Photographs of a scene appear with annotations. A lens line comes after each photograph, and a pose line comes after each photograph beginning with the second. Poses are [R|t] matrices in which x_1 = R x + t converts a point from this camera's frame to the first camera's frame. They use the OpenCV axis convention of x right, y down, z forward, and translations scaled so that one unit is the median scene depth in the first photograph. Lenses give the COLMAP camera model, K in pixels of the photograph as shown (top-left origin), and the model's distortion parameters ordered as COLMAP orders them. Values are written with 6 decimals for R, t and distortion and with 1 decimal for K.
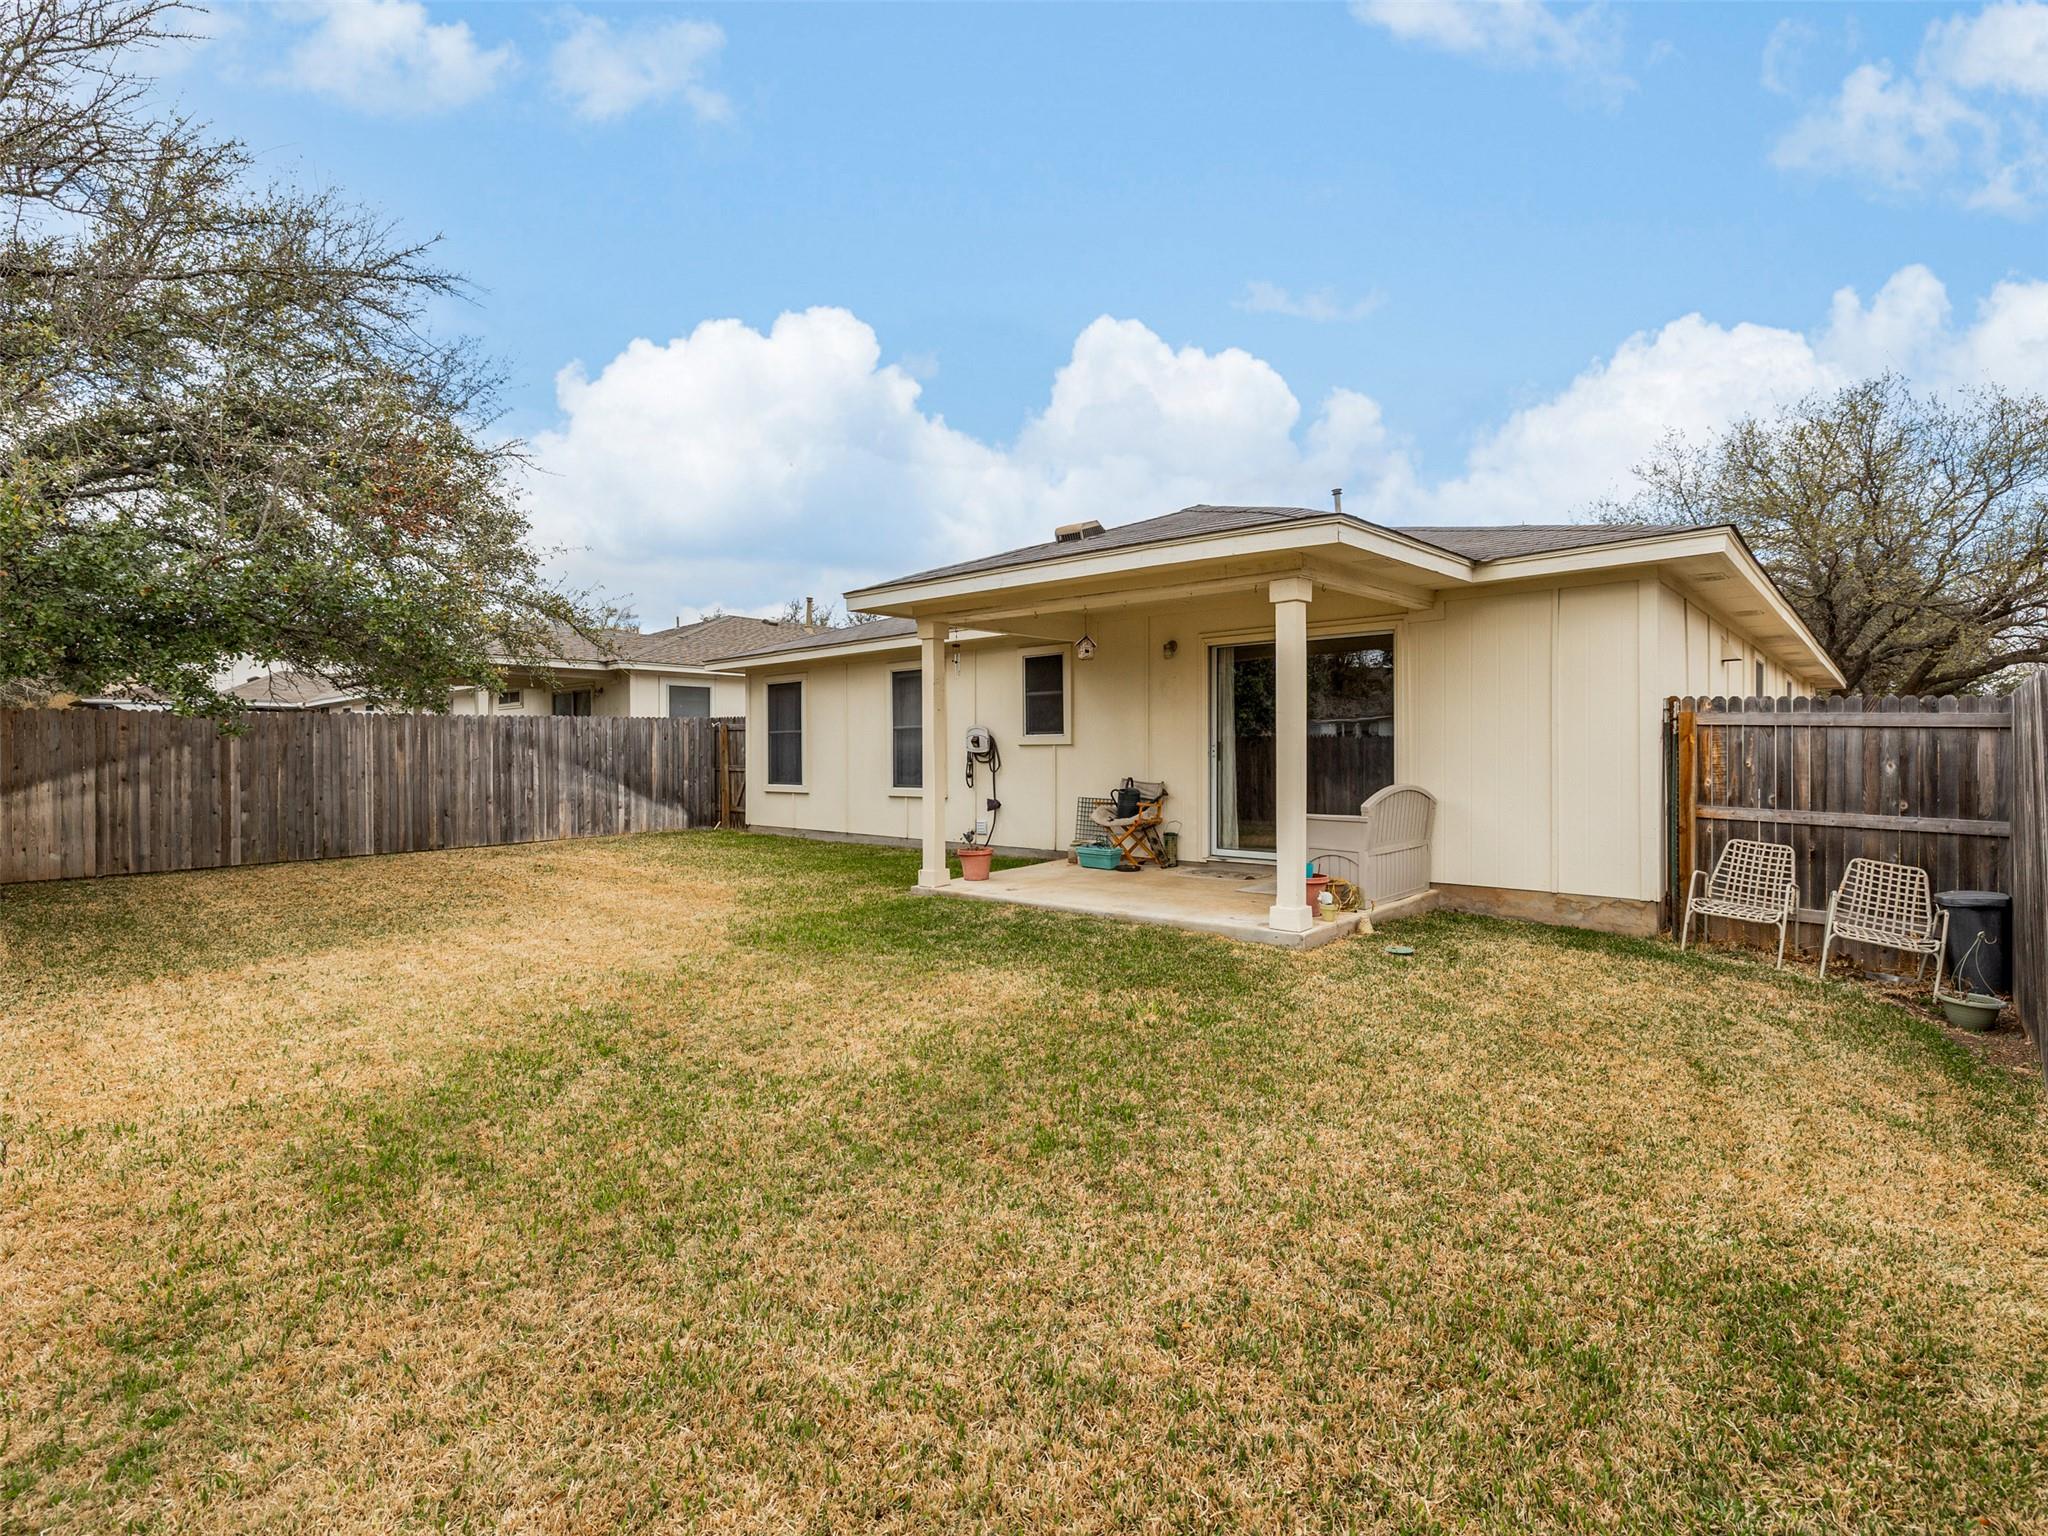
lens RADIAL K [[842.2, 0, 1024.0], [0, 842.2, 768.0], [0, 0, 1]] dist [-0.000317, -0.000091]
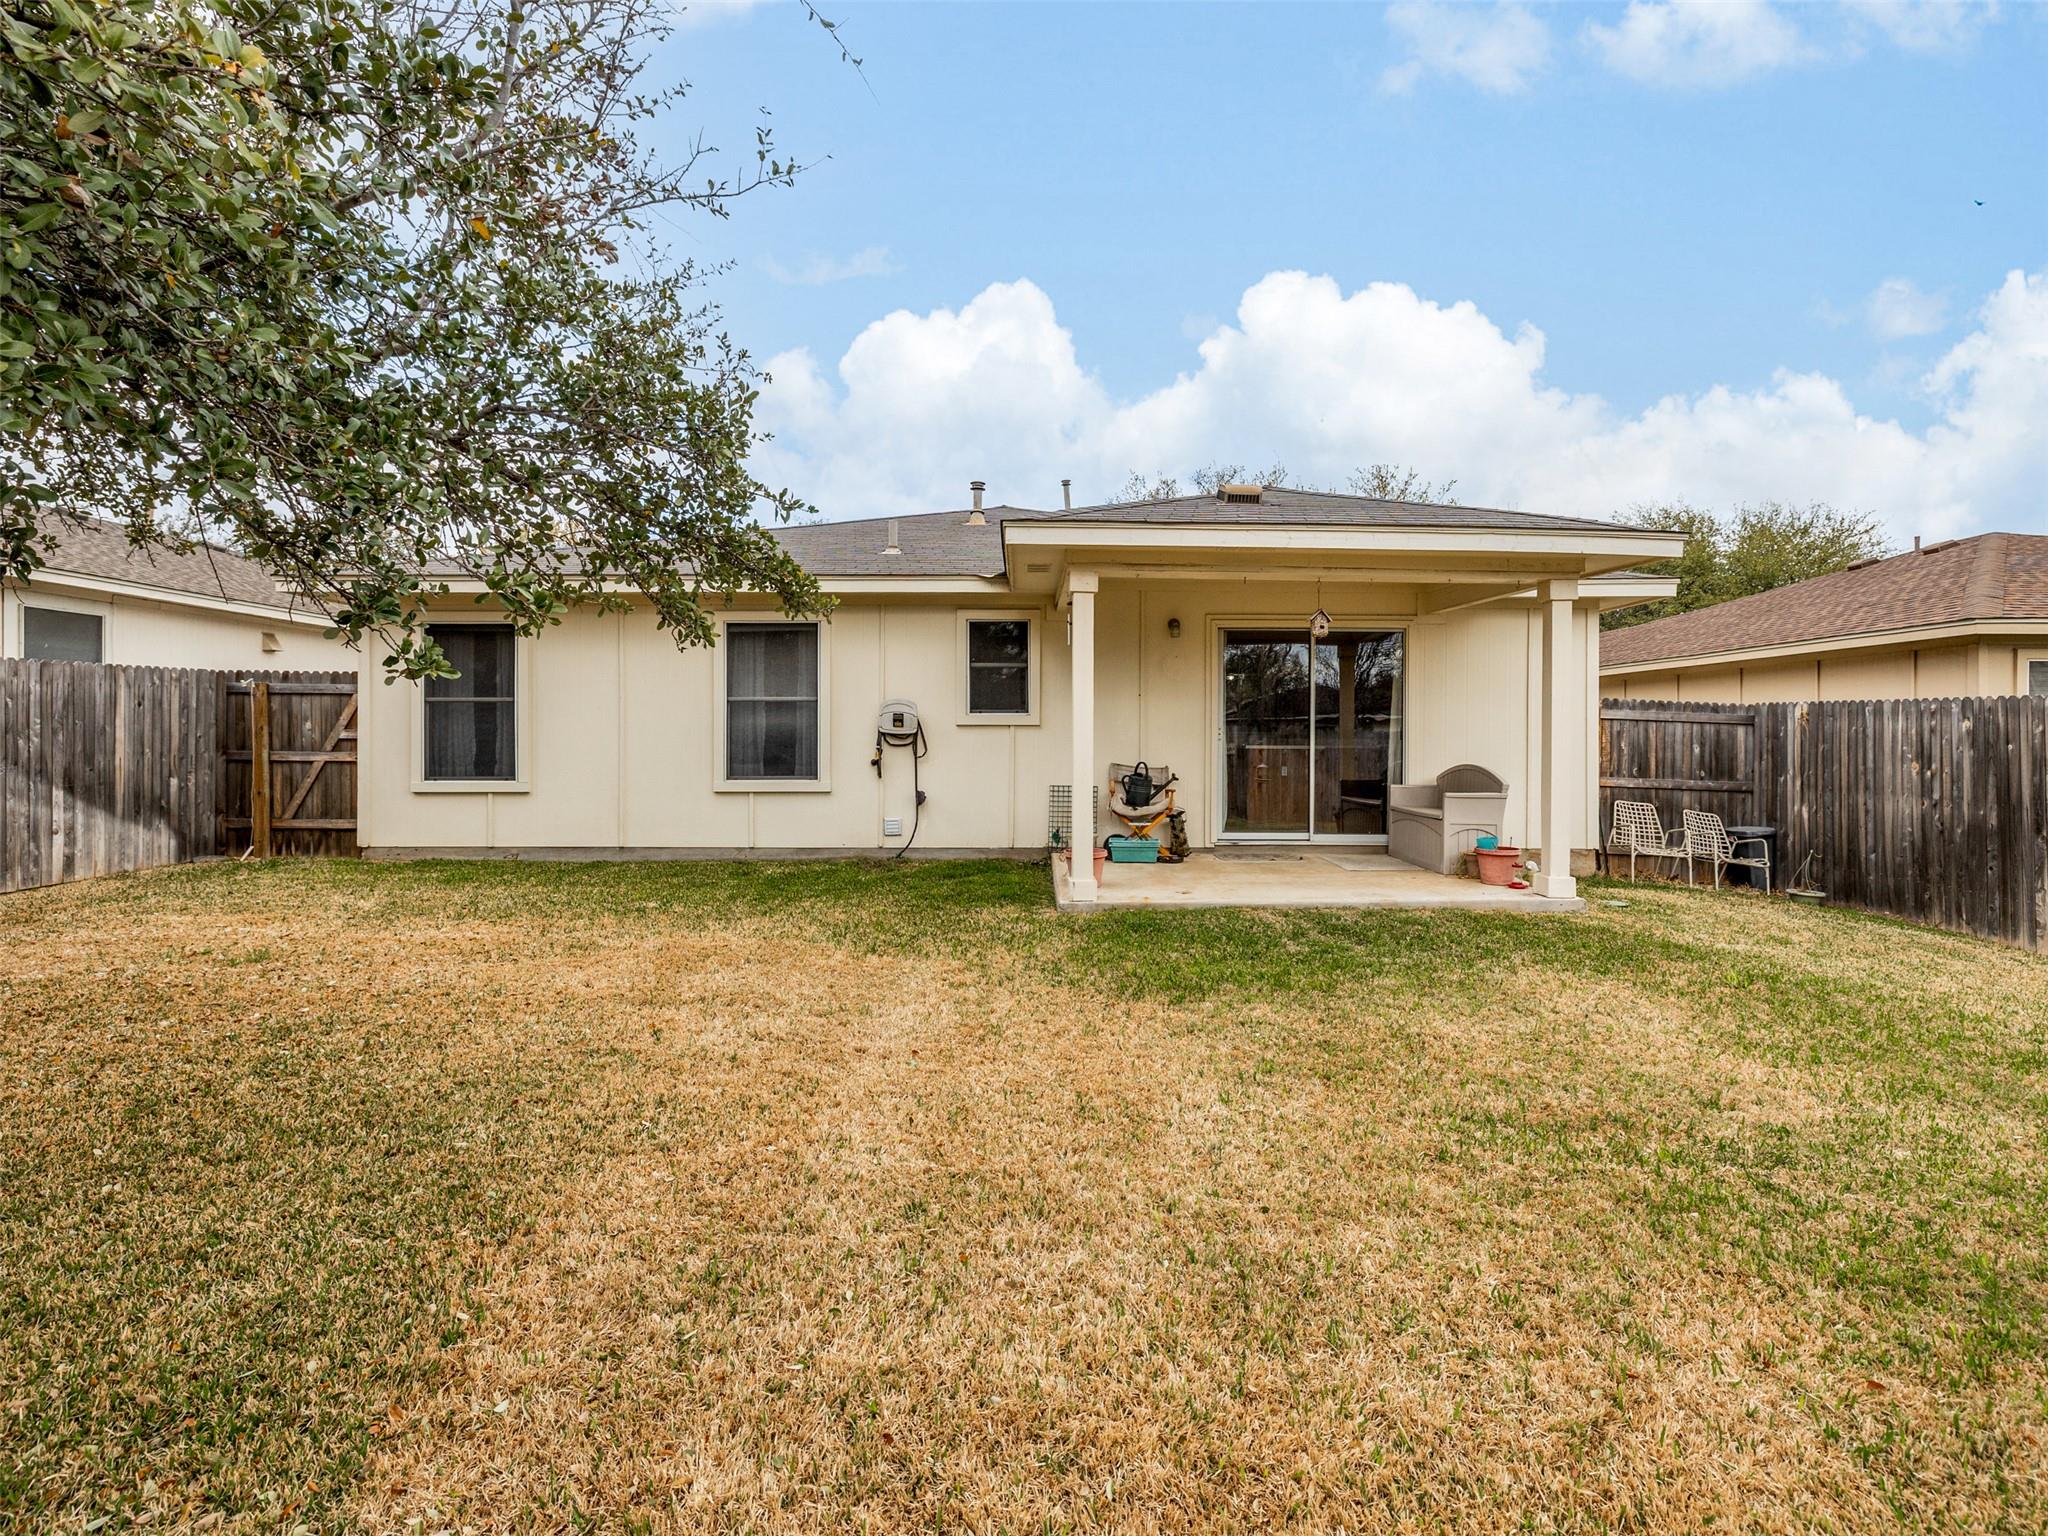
lens RADIAL K [[842.2, 0, 1024.0], [0, 842.2, 768.0], [0, 0, 1]] dist [-0.000317, -0.000091]
pose [[0.777006, -0.015187, 0.629310, -0.473297], [0.004491, 0.999817, 0.018583, -0.000393], [-0.629477, -0.011613, 0.776932, 0.297871]]
